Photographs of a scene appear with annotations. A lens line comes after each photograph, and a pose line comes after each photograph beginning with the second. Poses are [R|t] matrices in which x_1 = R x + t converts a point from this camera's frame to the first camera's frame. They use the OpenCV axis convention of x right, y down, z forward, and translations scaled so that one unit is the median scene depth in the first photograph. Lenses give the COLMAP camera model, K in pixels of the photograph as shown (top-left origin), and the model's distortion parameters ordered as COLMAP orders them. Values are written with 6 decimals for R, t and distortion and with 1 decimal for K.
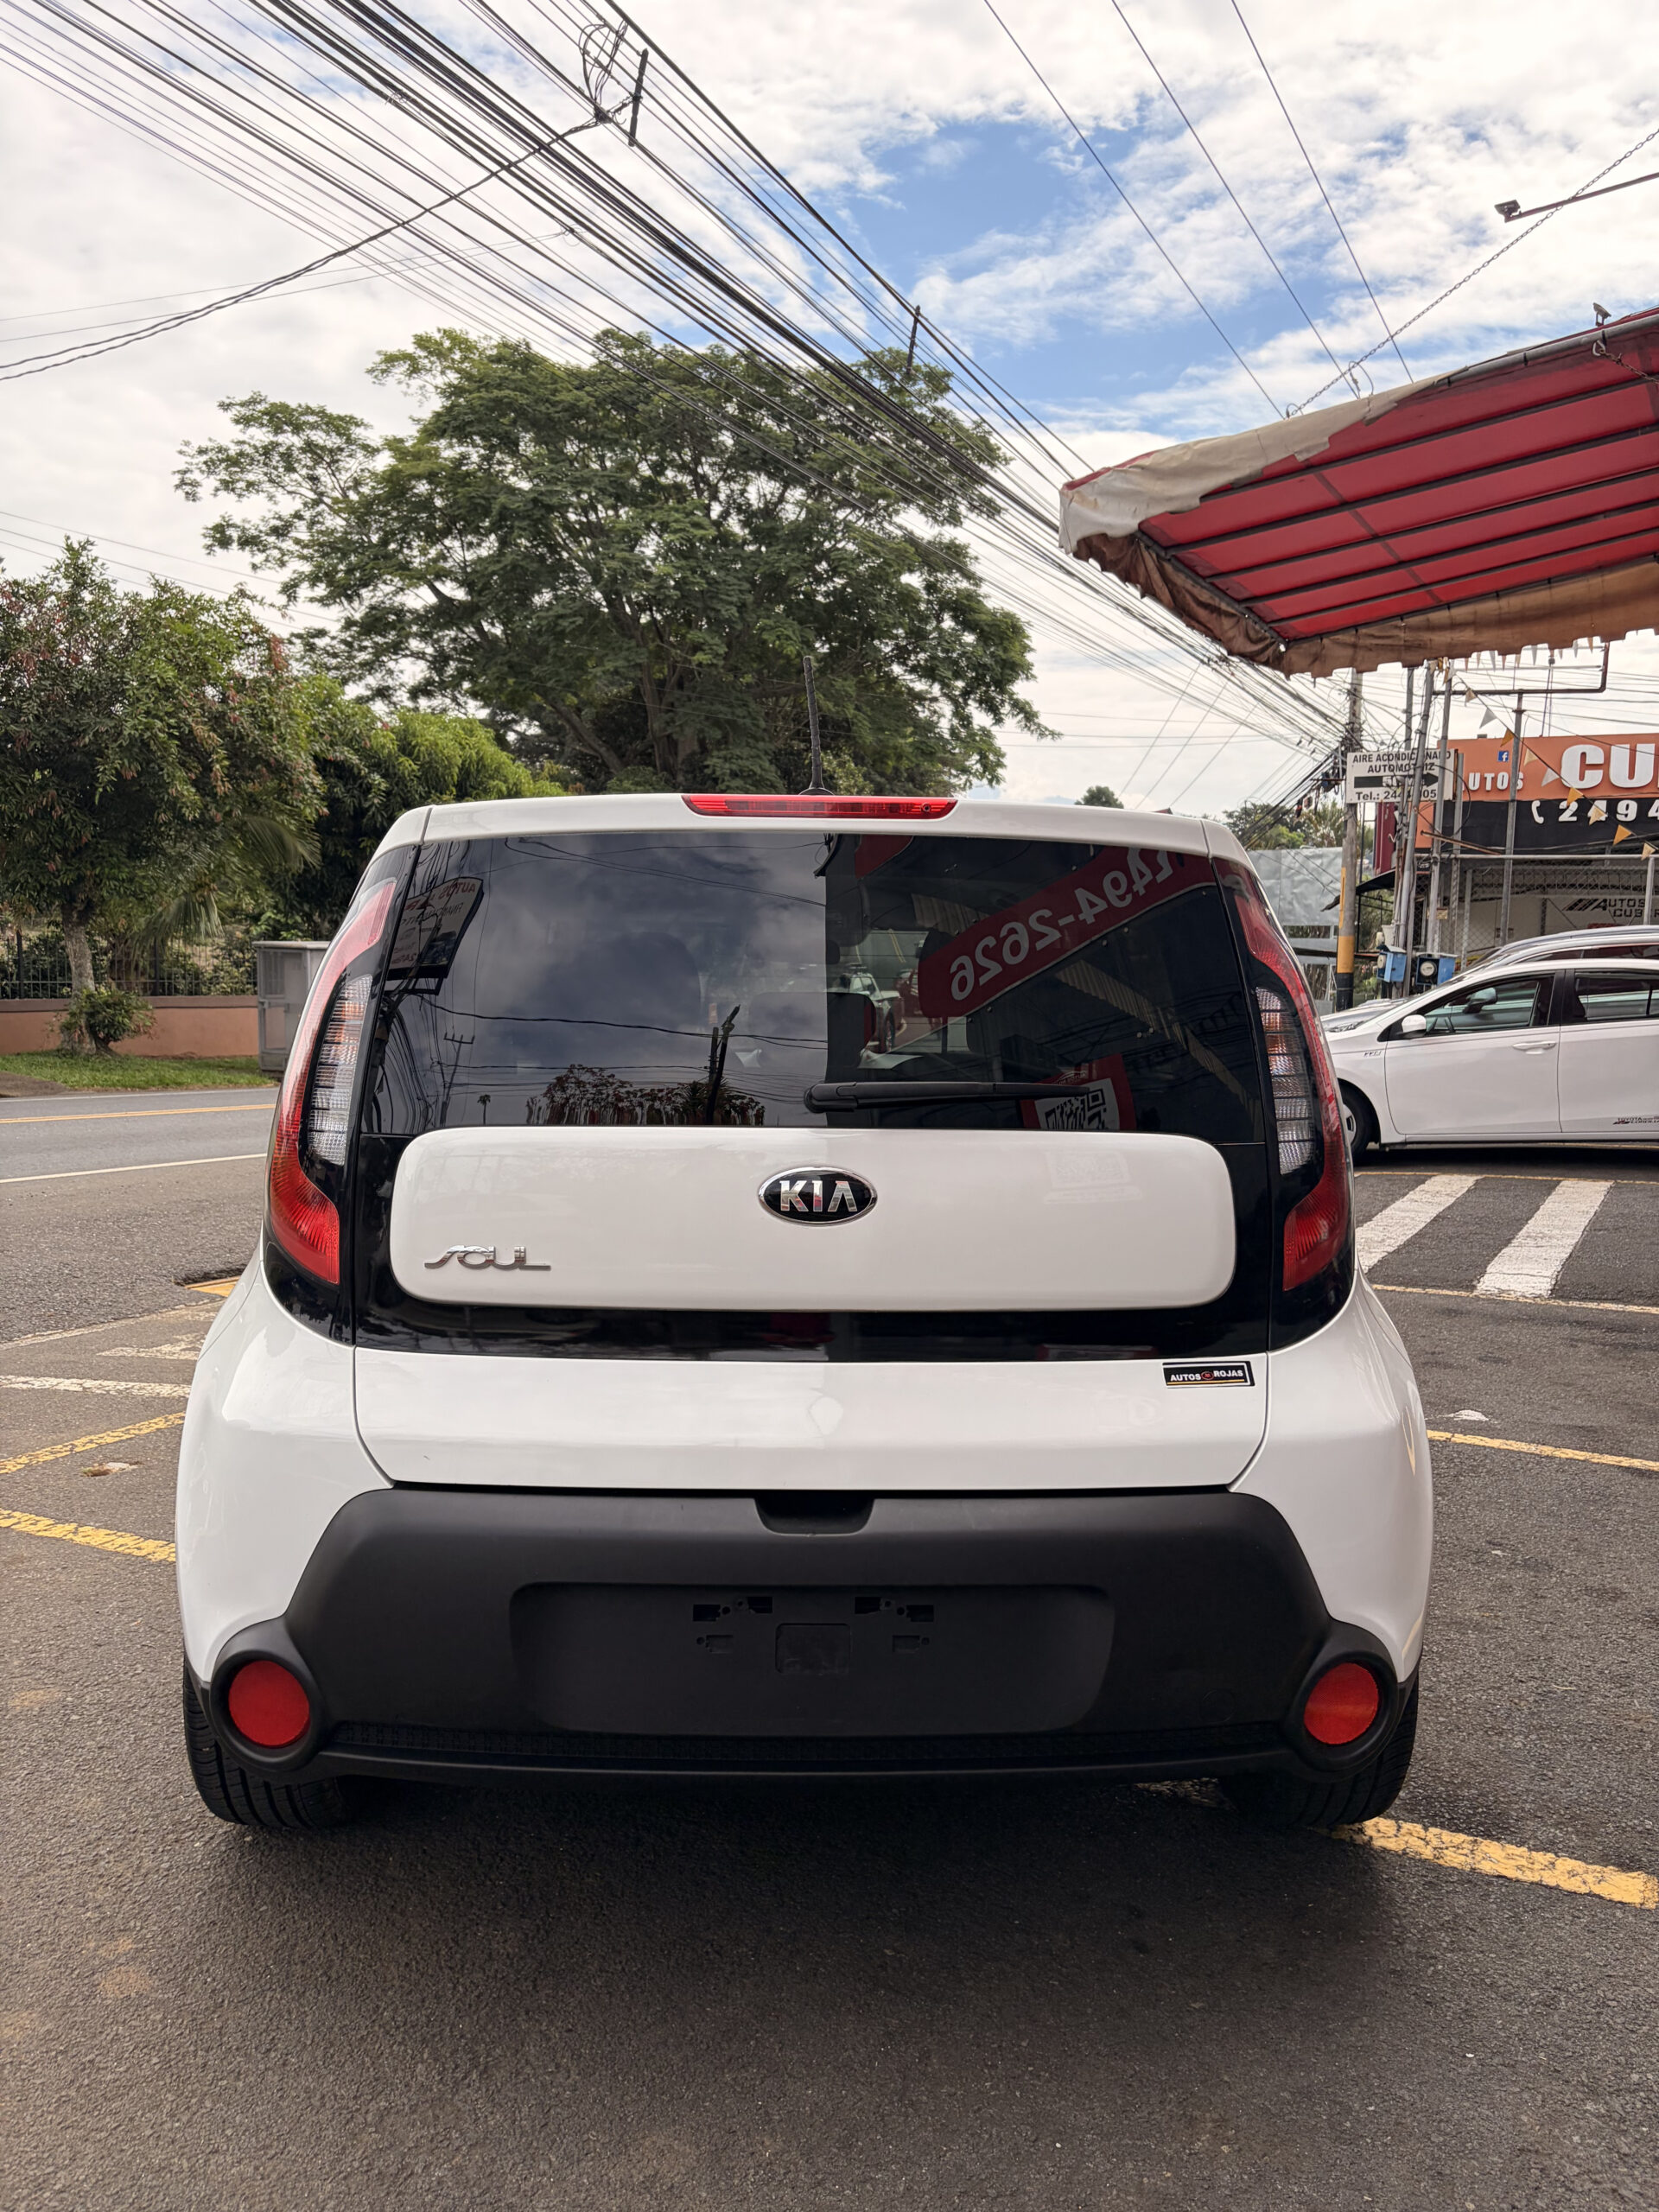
lens RADIAL K [[1671.9, 0, 829.5], [0, 1671.9, 1106.0], [0, 0, 1]] dist [0.029408, -0.013229]
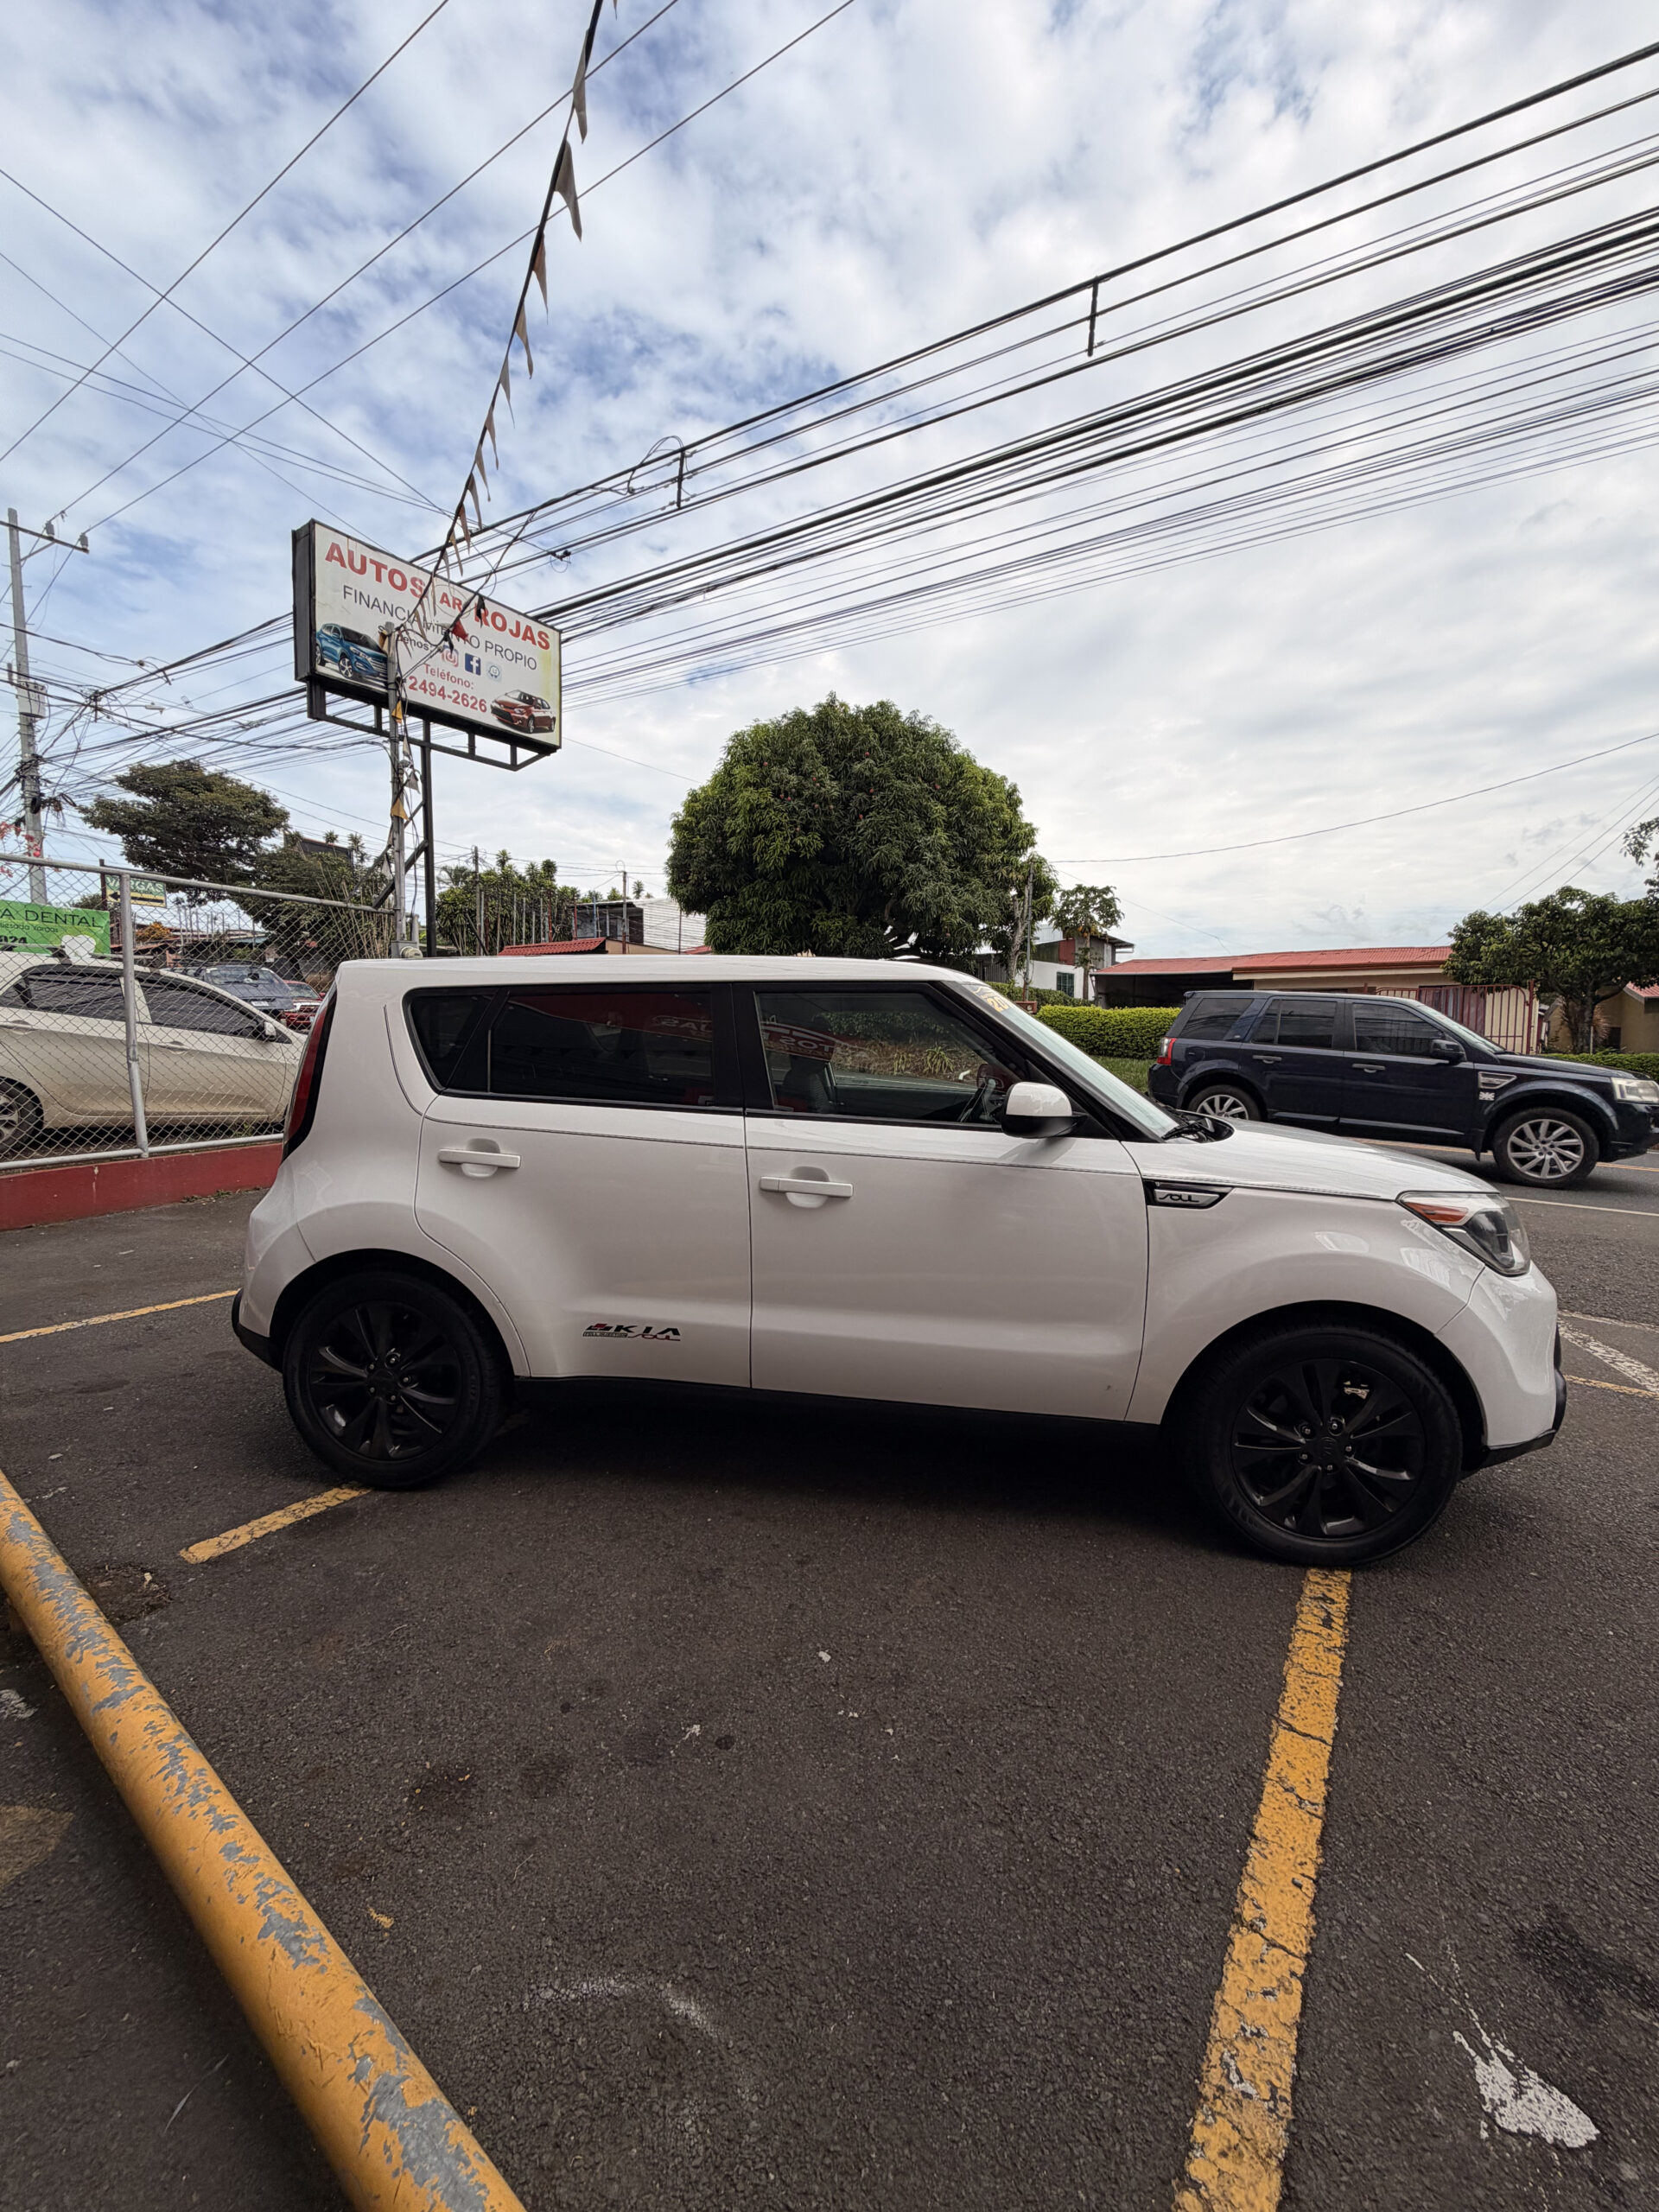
lens RADIAL K [[879.9, 0, 832.0], [0, 879.9, 1097.0], [0, 0, 1]] dist [-0.001558, -0.000843]
pose [[-0.143821, 0.059600, -0.987807, 0.116254], [-0.098394, 0.992377, 0.074201, -0.011238], [0.984700, 0.107866, -0.136860, 0.160519]]
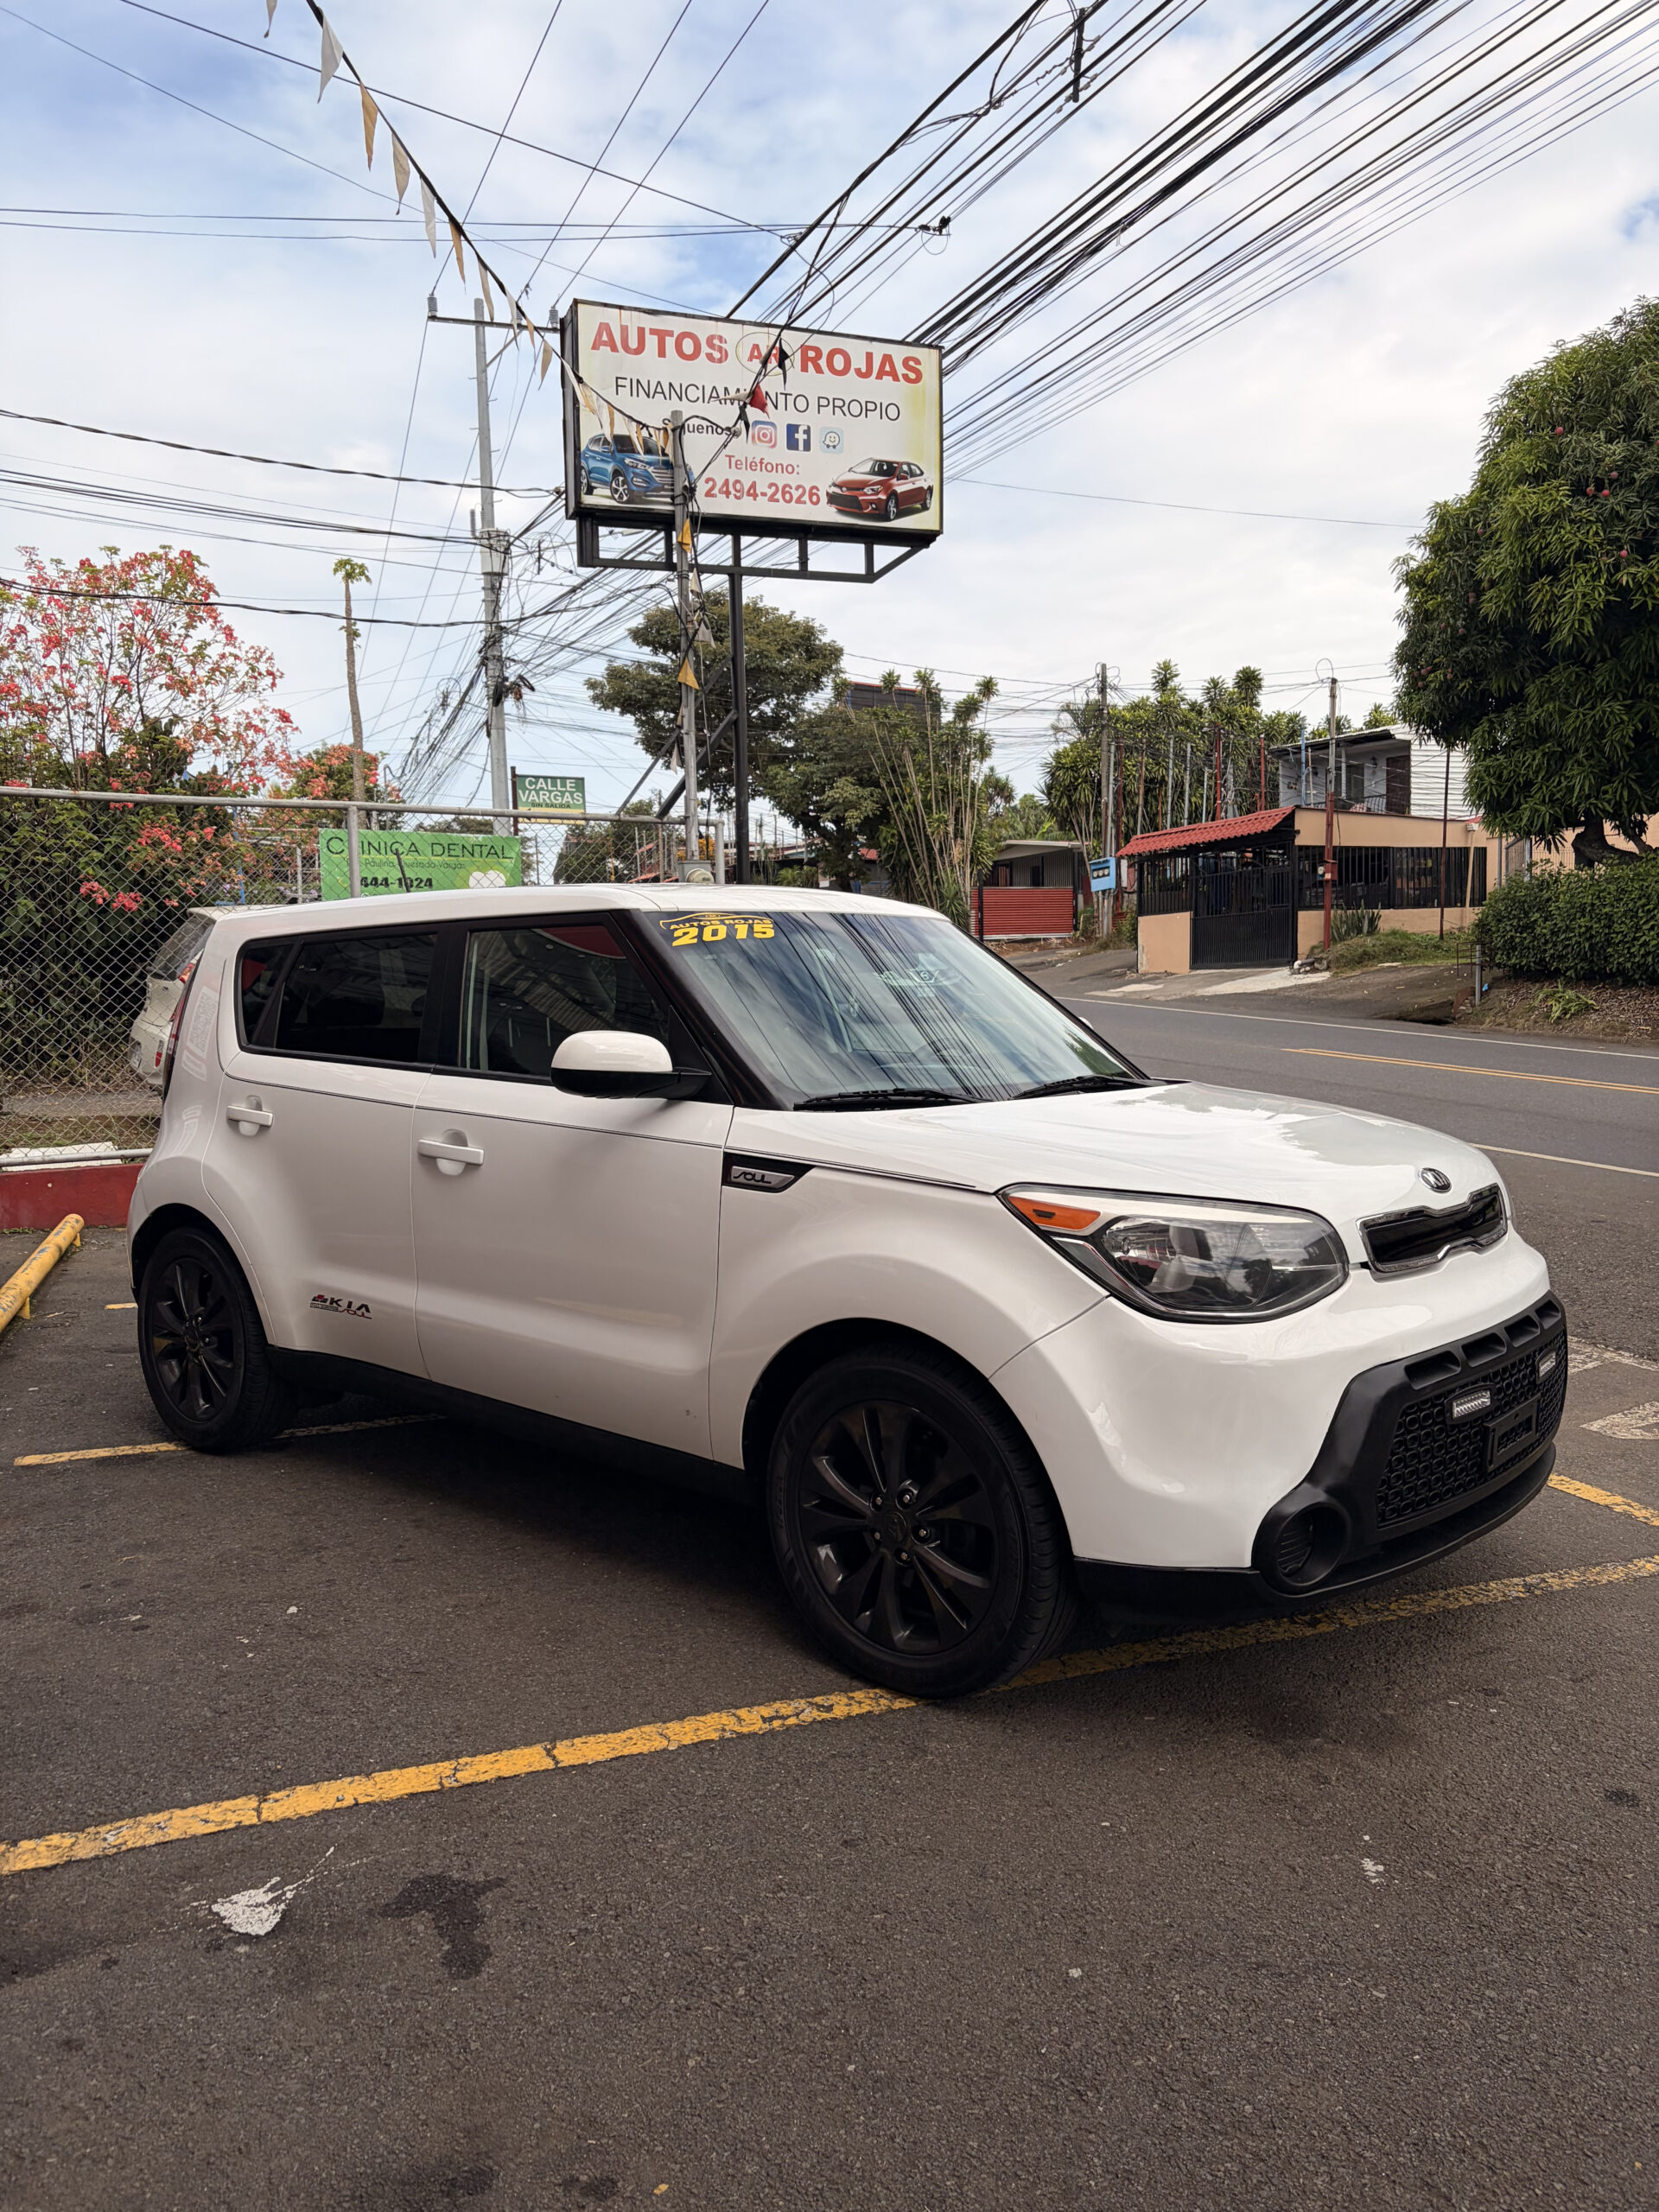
lens RADIAL K [[1681.9, 0, 823.8], [0, 1681.9, 1122.1], [0, 0, 1]] dist [0.012613, 0.002182]
pose [[-0.679021, 0.057822, -0.731838, 0.116132], [-0.056385, 0.989841, 0.130523, -0.019360], [0.731950, 0.129893, -0.668863, 0.270154]]
